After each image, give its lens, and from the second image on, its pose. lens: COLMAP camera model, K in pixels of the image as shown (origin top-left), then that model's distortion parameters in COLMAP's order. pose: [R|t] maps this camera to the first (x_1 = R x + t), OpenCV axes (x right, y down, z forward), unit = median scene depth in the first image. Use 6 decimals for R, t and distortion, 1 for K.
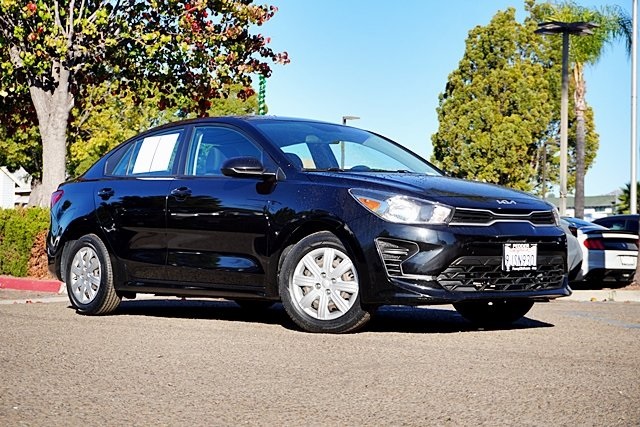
lens RADIAL K [[1245.6, 0, 321.3], [0, 1245.6, 212.8], [0, 0, 1]] dist [0.022078, 0.000000]
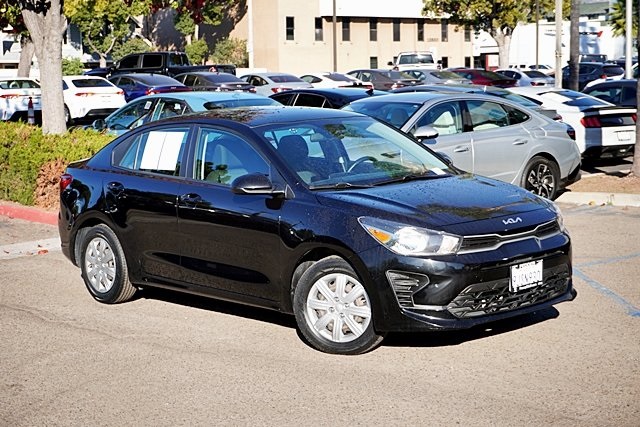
lens RADIAL K [[1245.6, 0, 318.5], [0, 1245.6, 211.9], [0, 0, 1]] dist [0.022078, 0.000000]
pose [[0.999094, -0.042544, -0.000687, -0.009228], [0.042186, 0.988327, 0.146391, -0.171460], [-0.005549, -0.146287, 0.989227, -0.010915]]
